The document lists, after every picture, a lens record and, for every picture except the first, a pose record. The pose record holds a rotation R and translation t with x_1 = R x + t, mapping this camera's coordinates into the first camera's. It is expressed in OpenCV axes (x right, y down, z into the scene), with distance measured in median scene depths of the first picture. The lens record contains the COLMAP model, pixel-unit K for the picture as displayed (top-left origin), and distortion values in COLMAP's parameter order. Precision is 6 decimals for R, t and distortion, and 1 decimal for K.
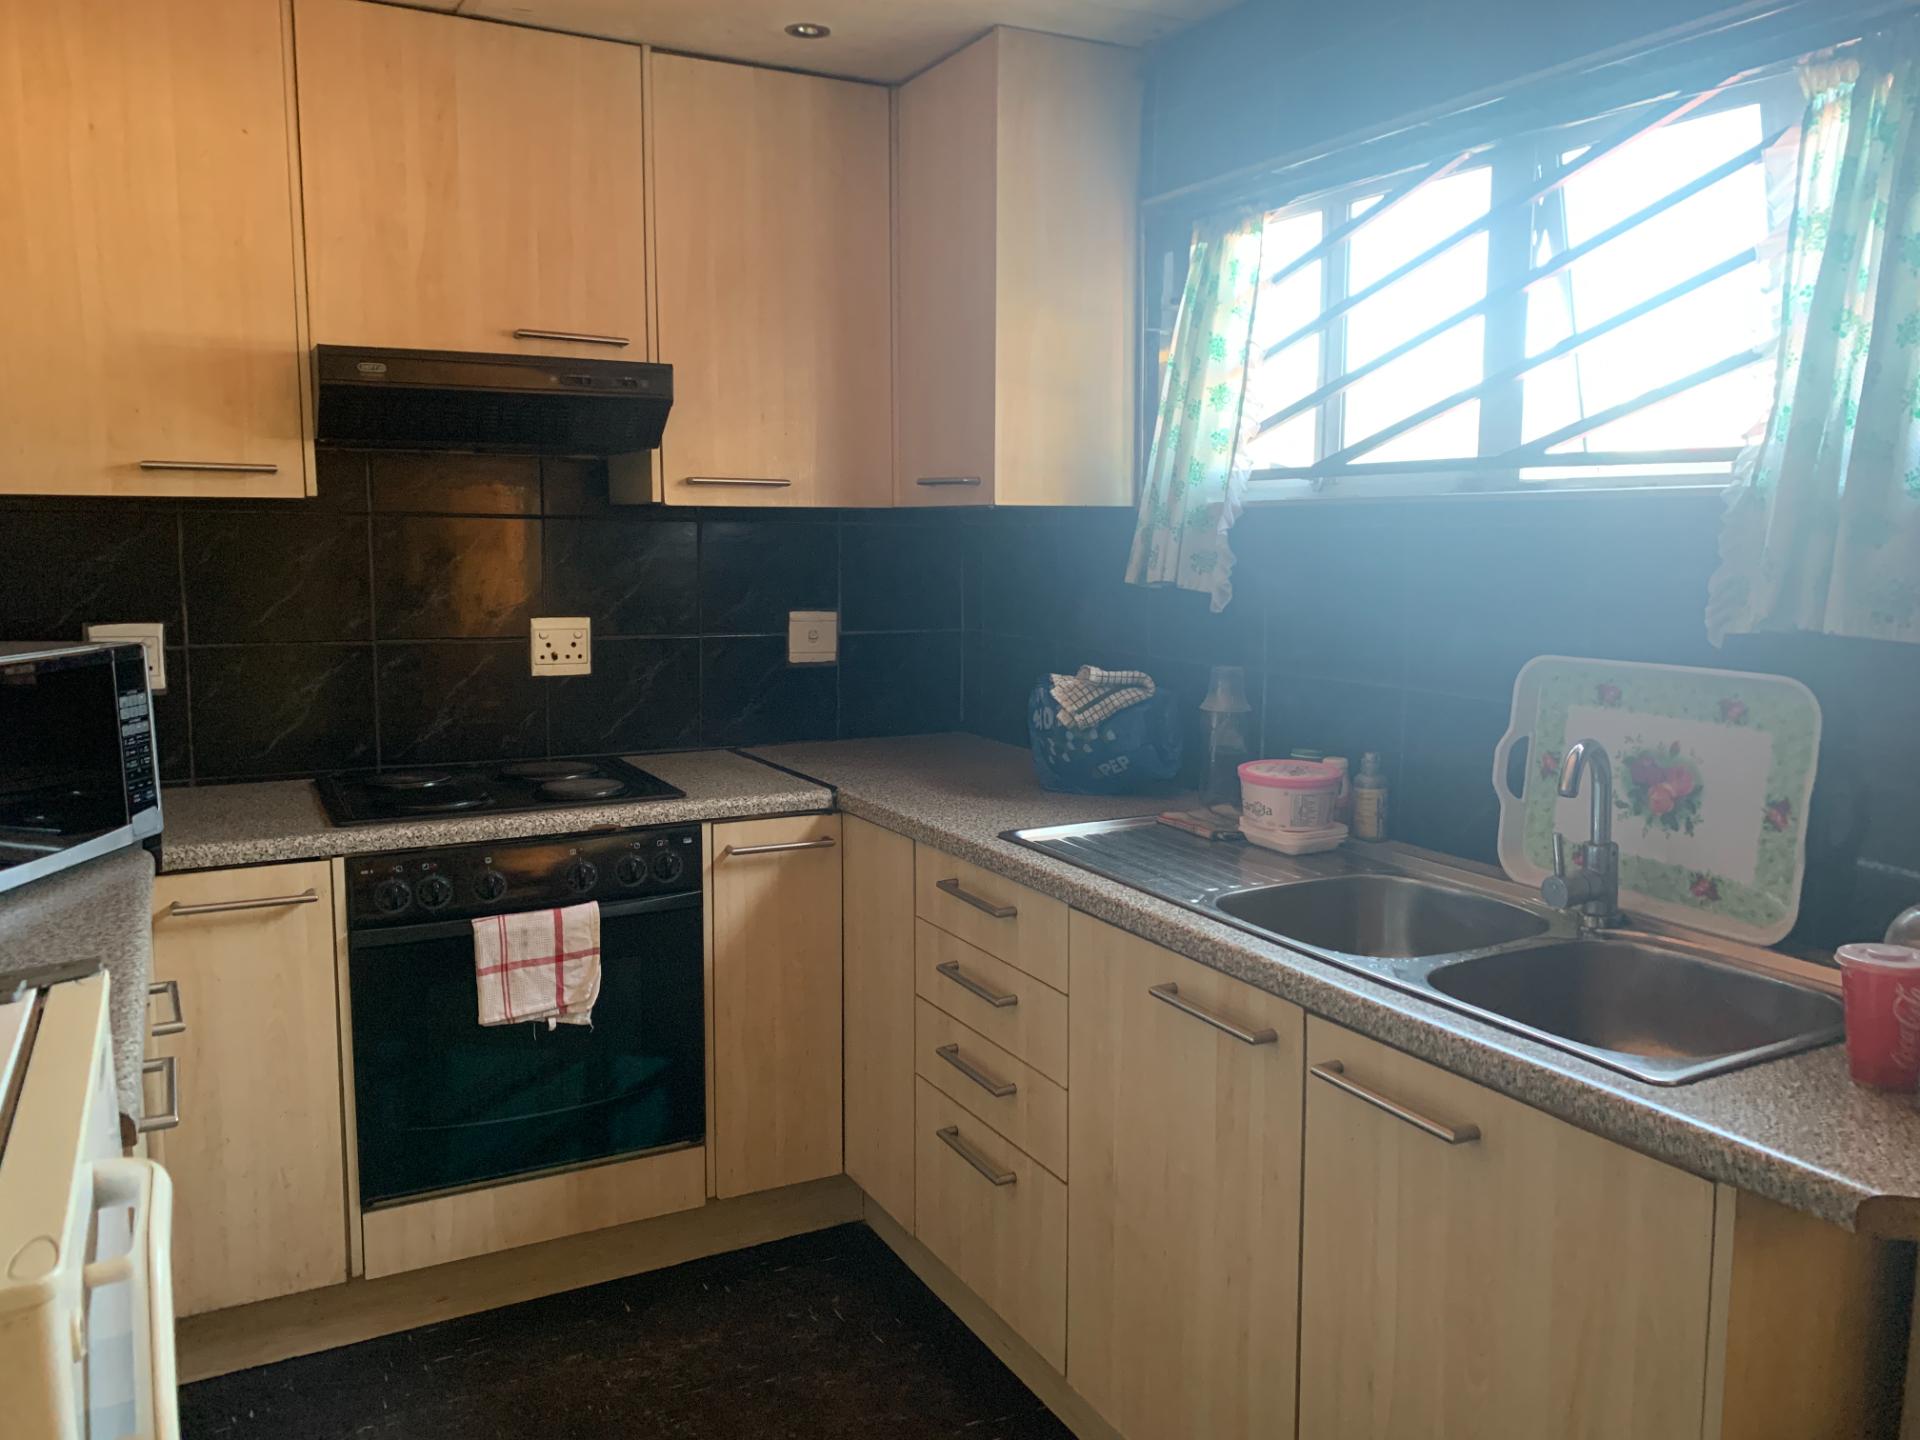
lens RADIAL K [[1469.1, 0, 963.3], [0, 1469.1, 705.9], [0, 0, 1]] dist [0.053566, -0.065317]
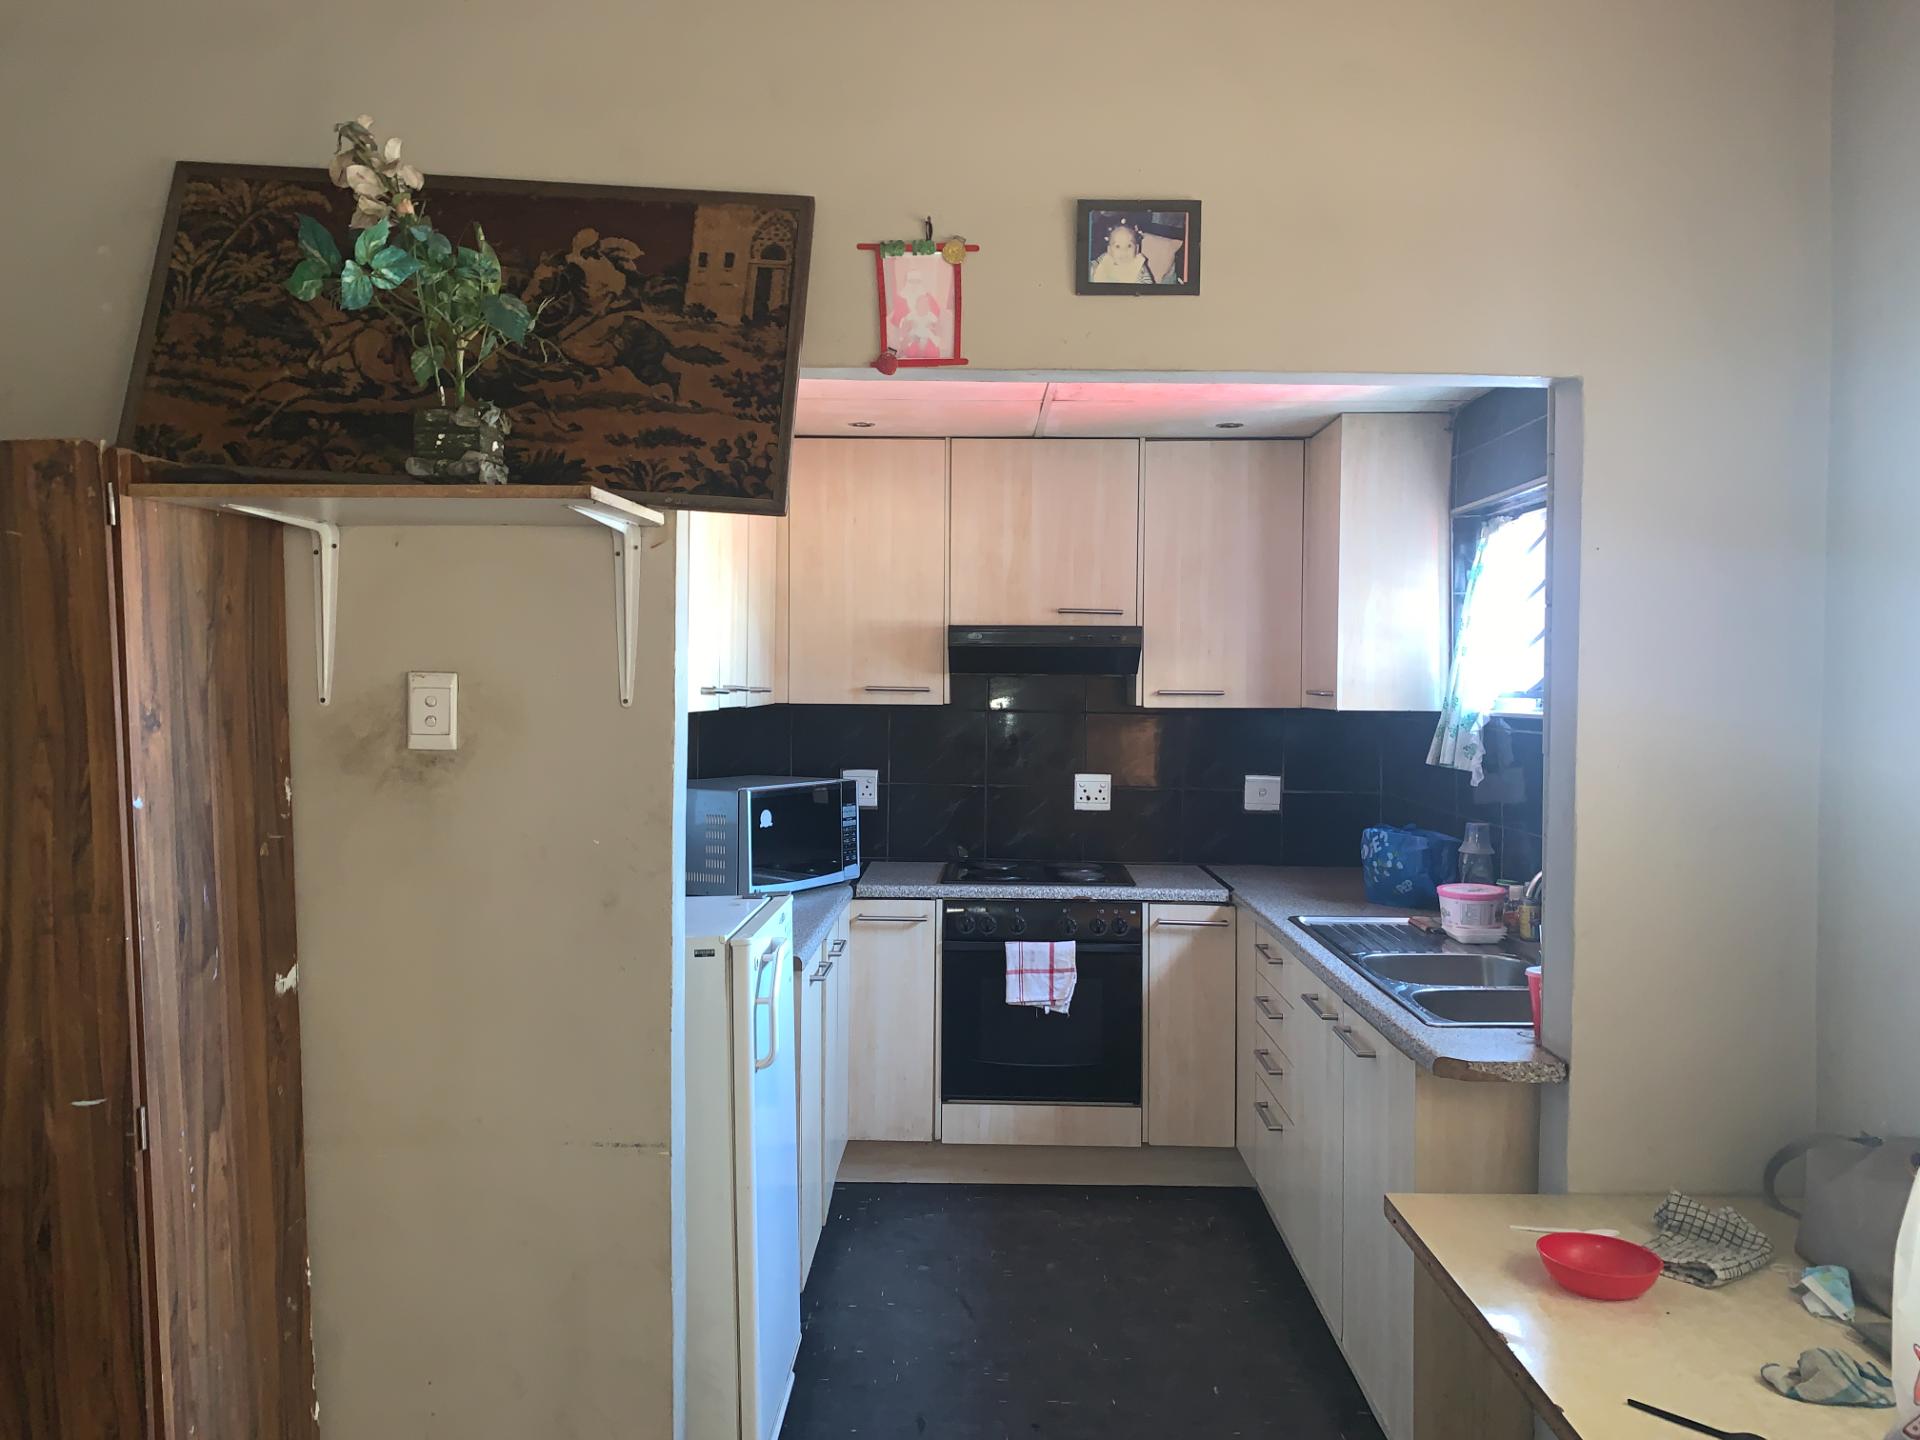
lens RADIAL K [[1469.1, 0, 944.7], [0, 1469.1, 704.3], [0, 0, 1]] dist [0.053566, -0.065317]
pose [[0.869776, 0.011243, -0.493319, 0.450887], [-0.063618, 0.993952, -0.089513, 0.021931], [0.489329, 0.109240, 0.865230, -0.567077]]
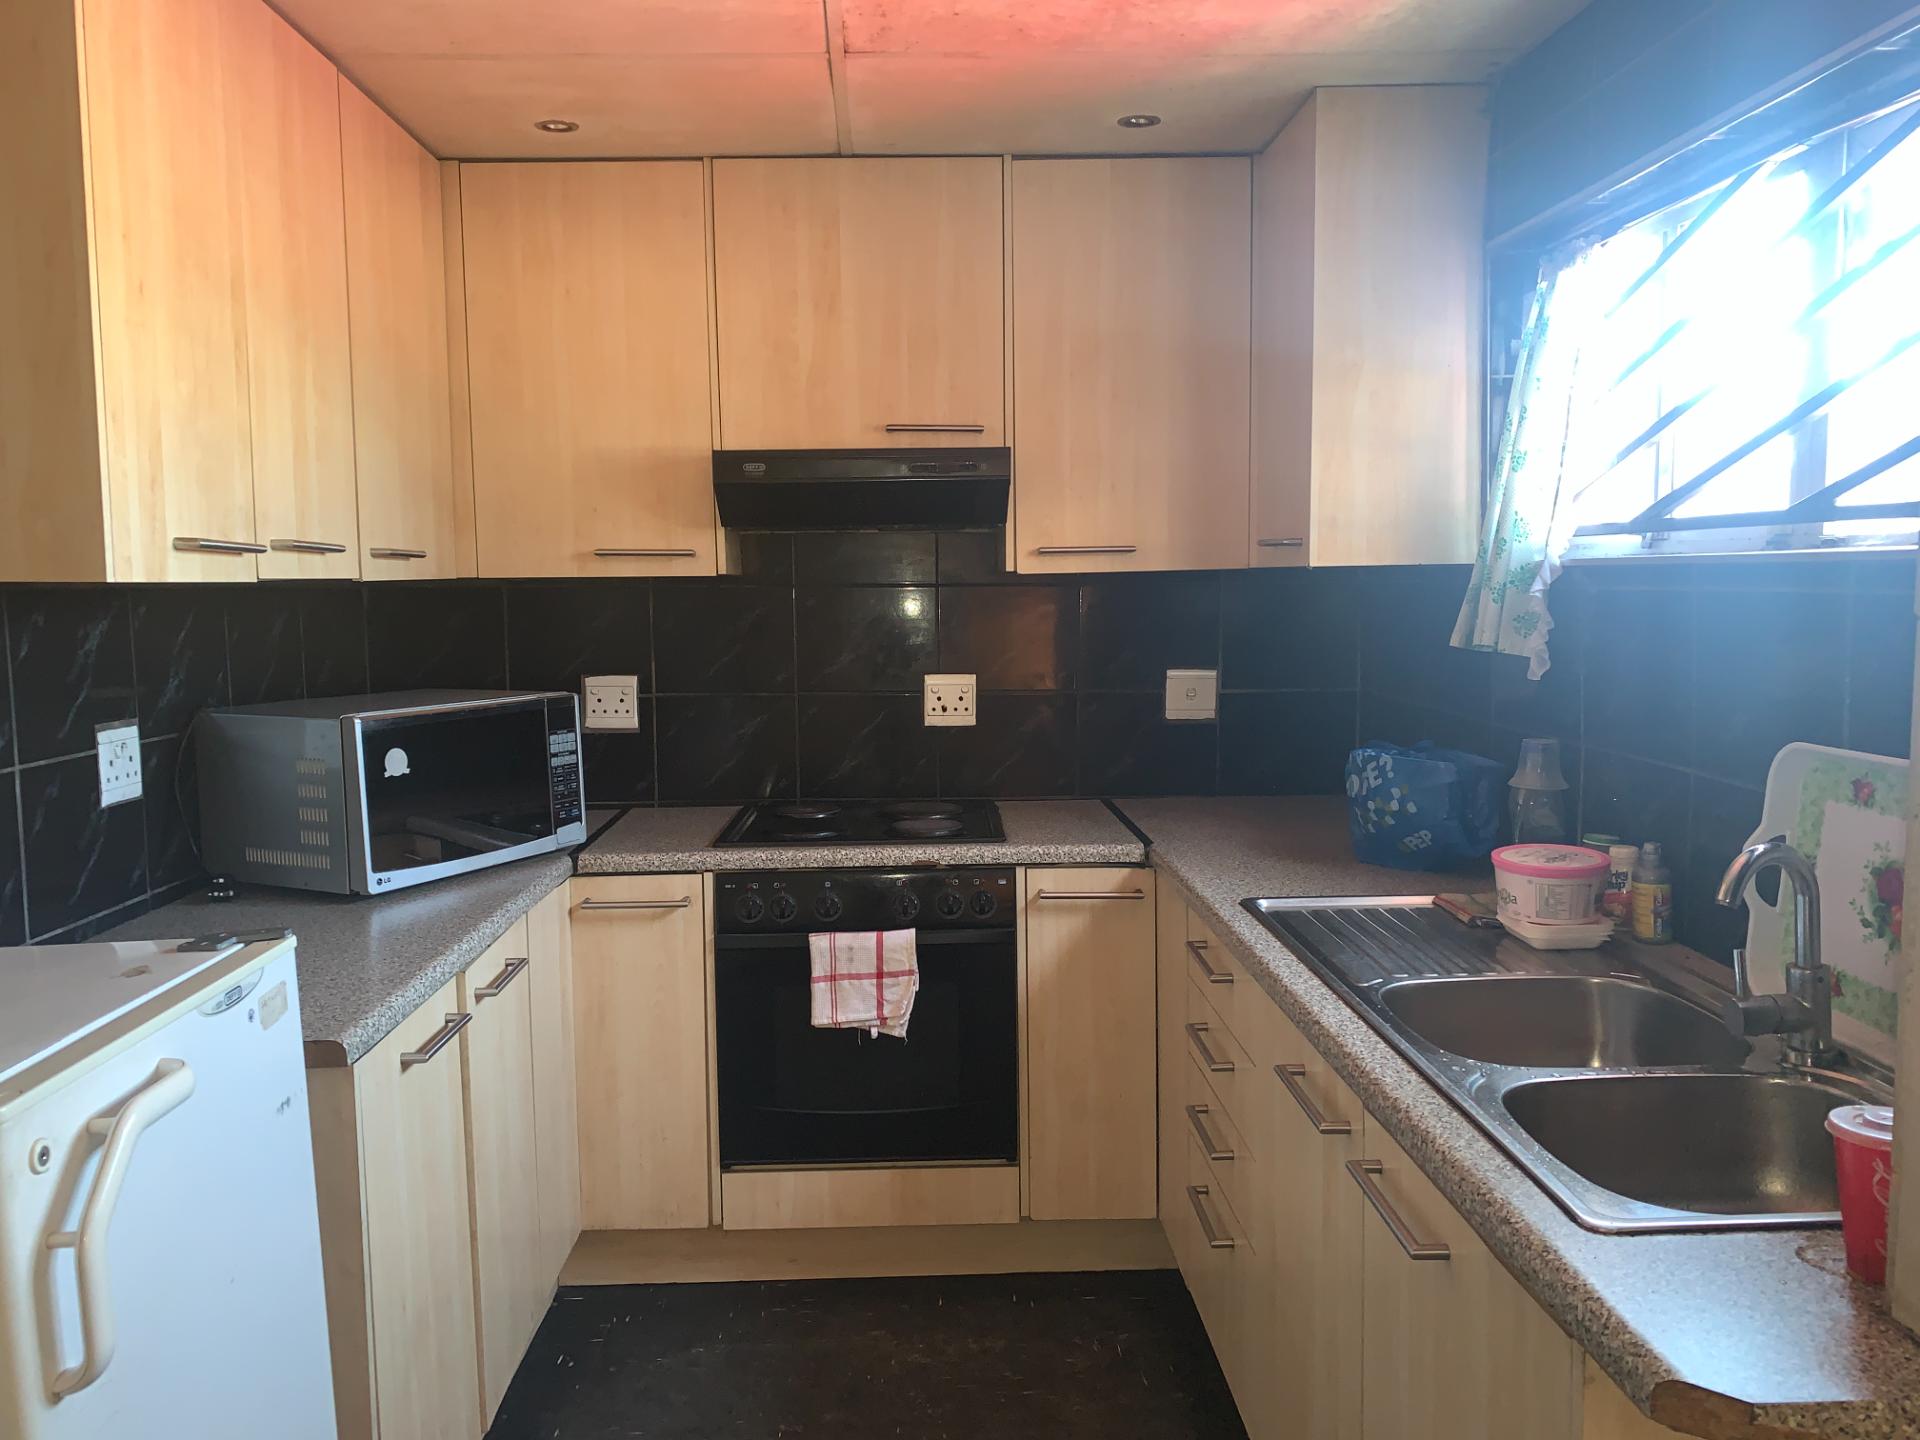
lens RADIAL K [[1469.1, 0, 936.6], [0, 1469.1, 734.2], [0, 0, 1]] dist [0.053566, -0.065317]
pose [[0.893762, 0.032704, -0.447348, 0.259698], [-0.036909, 0.999318, -0.000684, -0.015723], [0.447021, 0.017122, 0.894359, 0.004128]]
